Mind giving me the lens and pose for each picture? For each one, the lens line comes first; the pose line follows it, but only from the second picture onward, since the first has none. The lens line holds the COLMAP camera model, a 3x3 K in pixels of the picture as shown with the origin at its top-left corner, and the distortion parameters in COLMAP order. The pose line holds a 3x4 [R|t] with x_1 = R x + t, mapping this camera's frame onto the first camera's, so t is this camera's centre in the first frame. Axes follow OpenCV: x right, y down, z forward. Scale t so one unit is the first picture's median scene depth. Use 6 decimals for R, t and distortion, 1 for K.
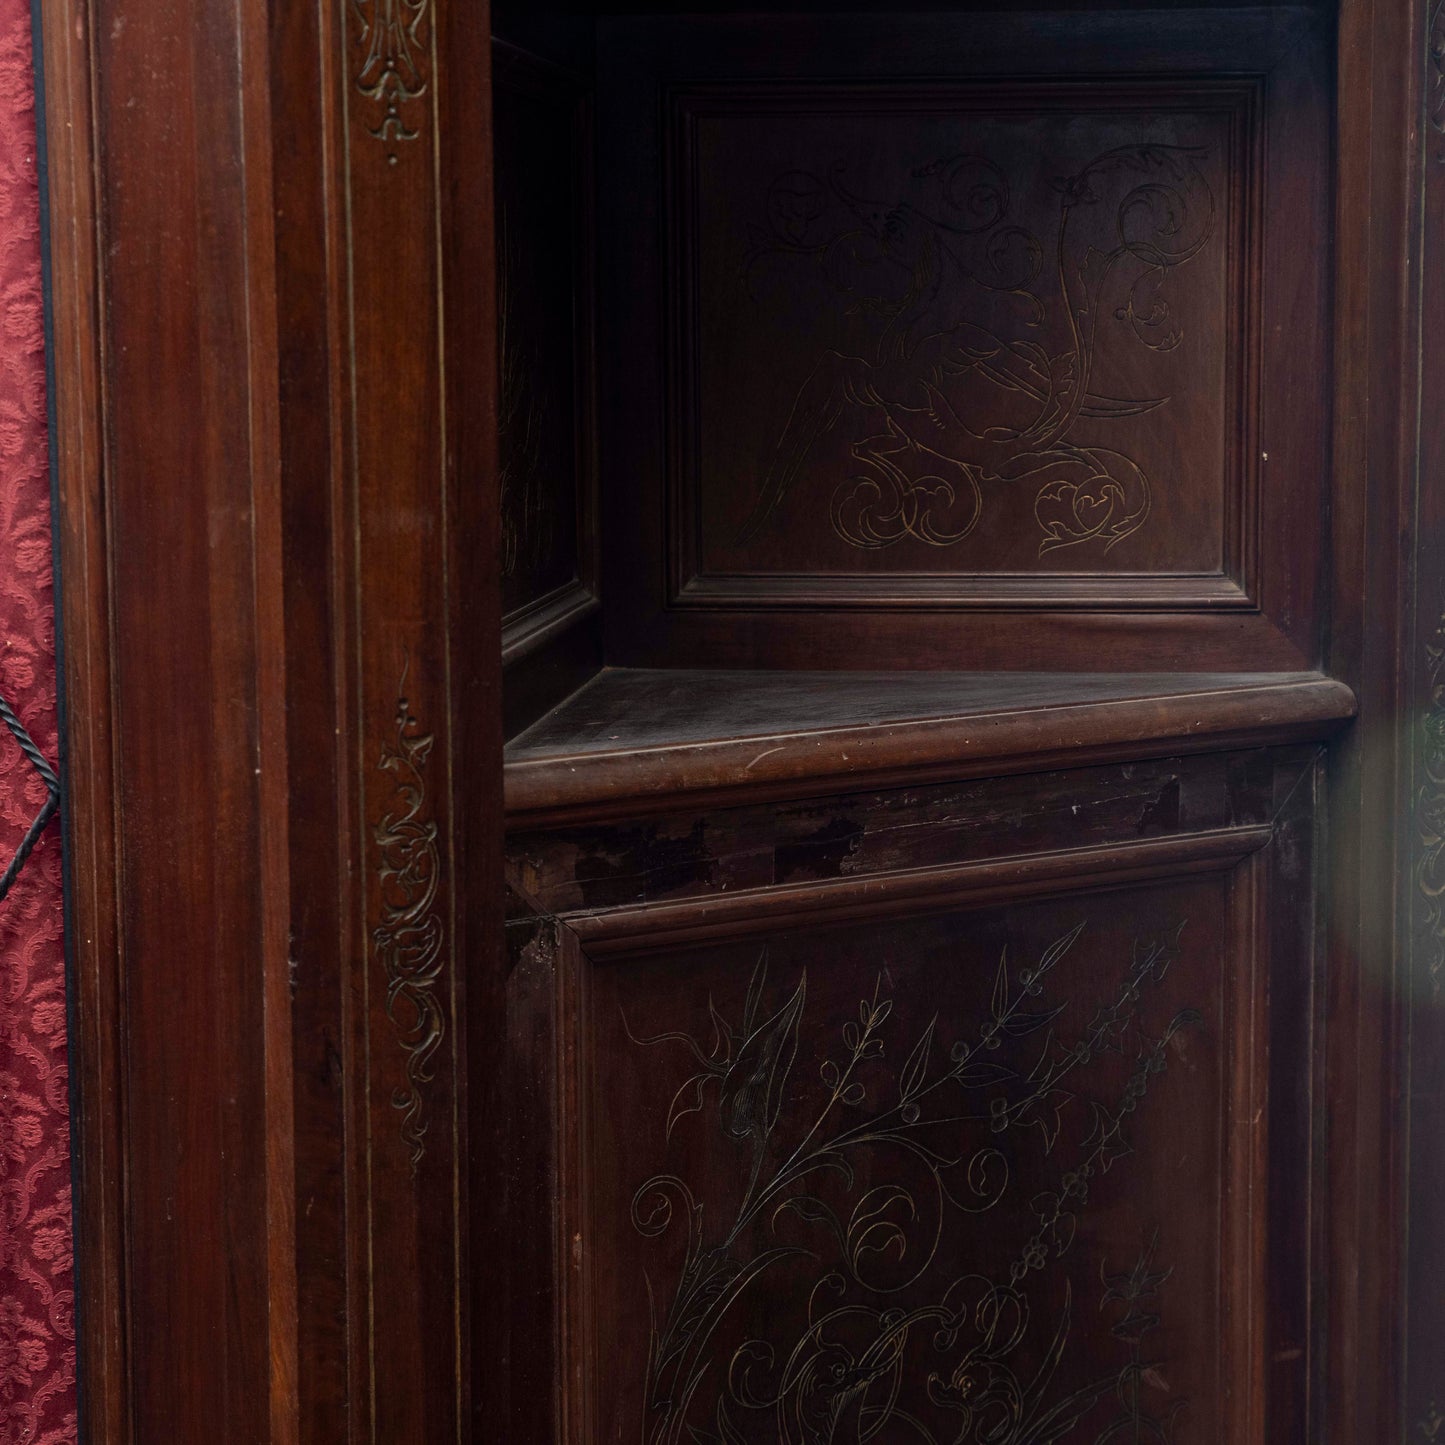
lens RADIAL K [[3603.4, 0, 871.7], [0, 3603.4, 722.4], [0, 0, 1]] dist [0.076959, 0.289207]
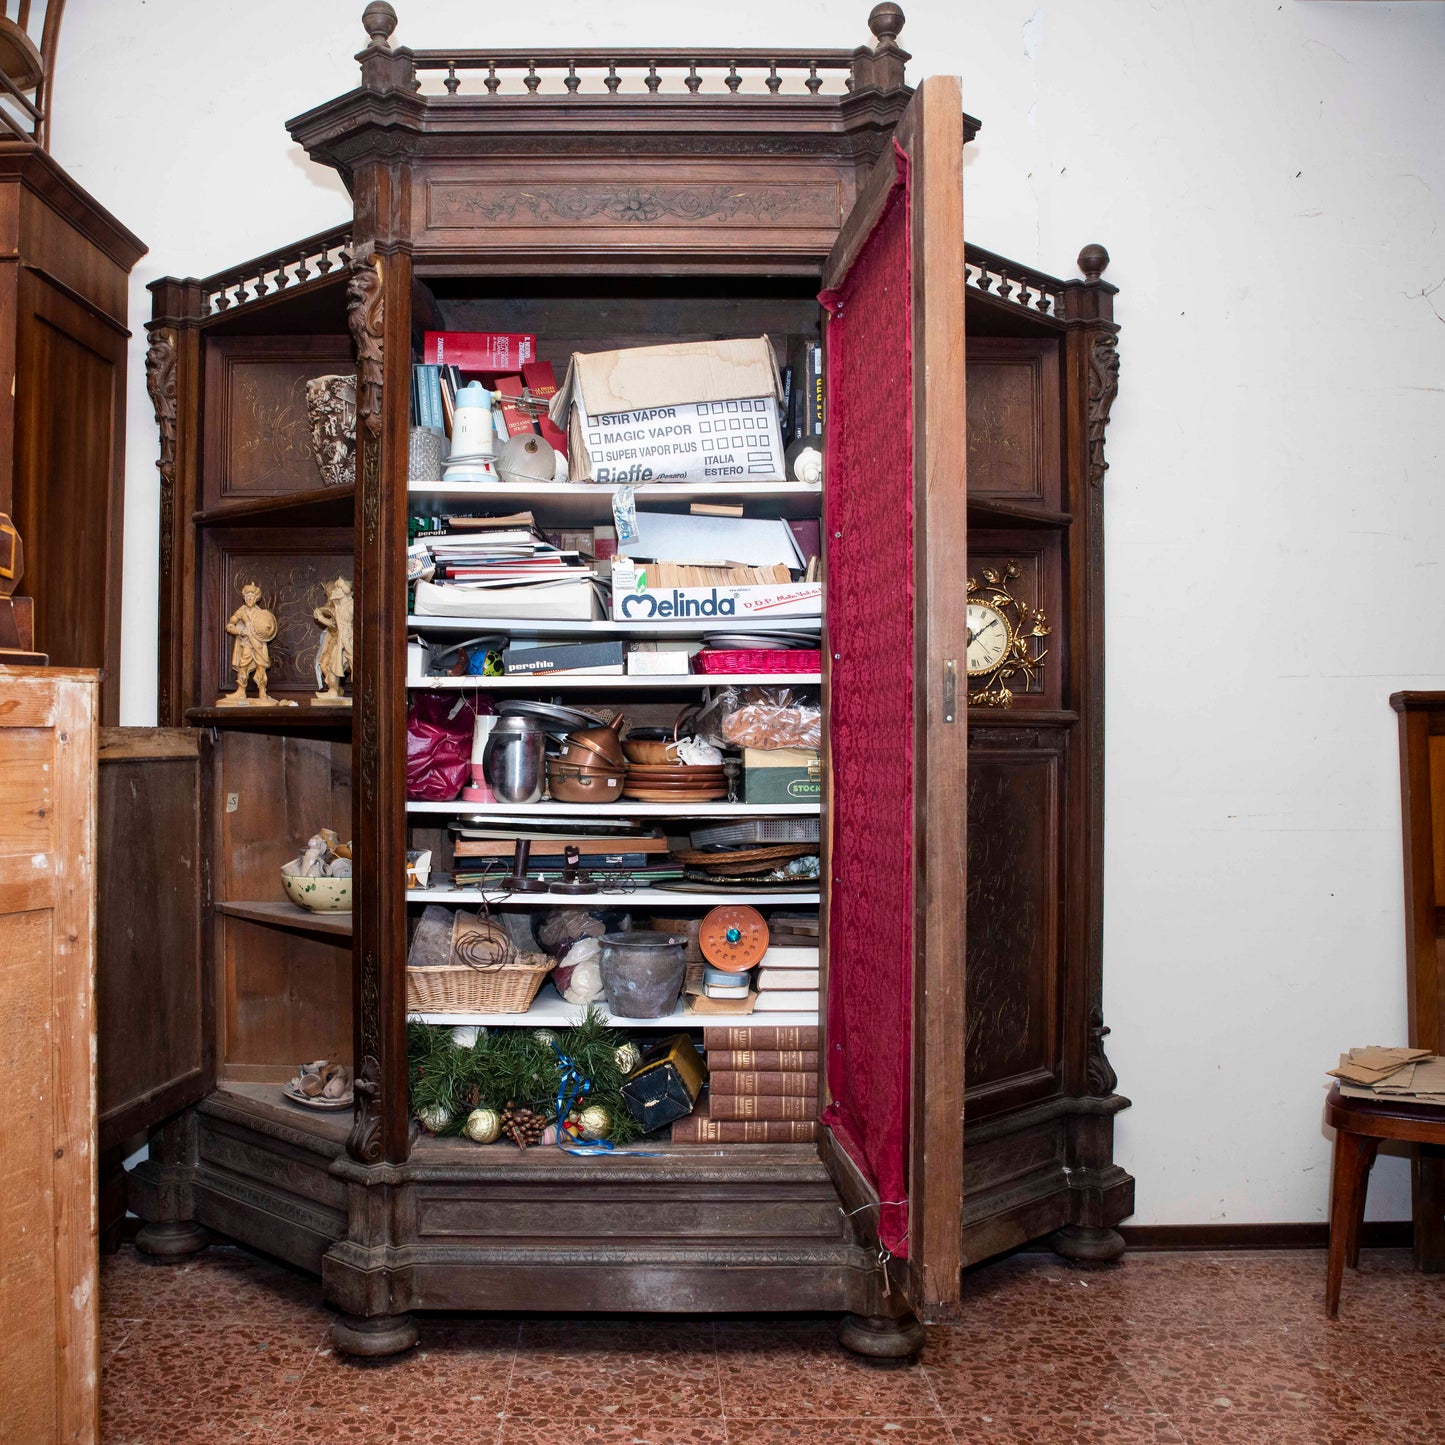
lens RADIAL K [[1477.3, 0, 627.4], [0, 1477.3, 724.4], [0, 0, 1]] dist [-0.118879, 0.078667]
pose [[0.997774, 0.007522, 0.066267, -0.482234], [0.000878, 0.992050, -0.125838, 0.217079], [-0.066686, 0.125617, 0.989835, -0.484202]]
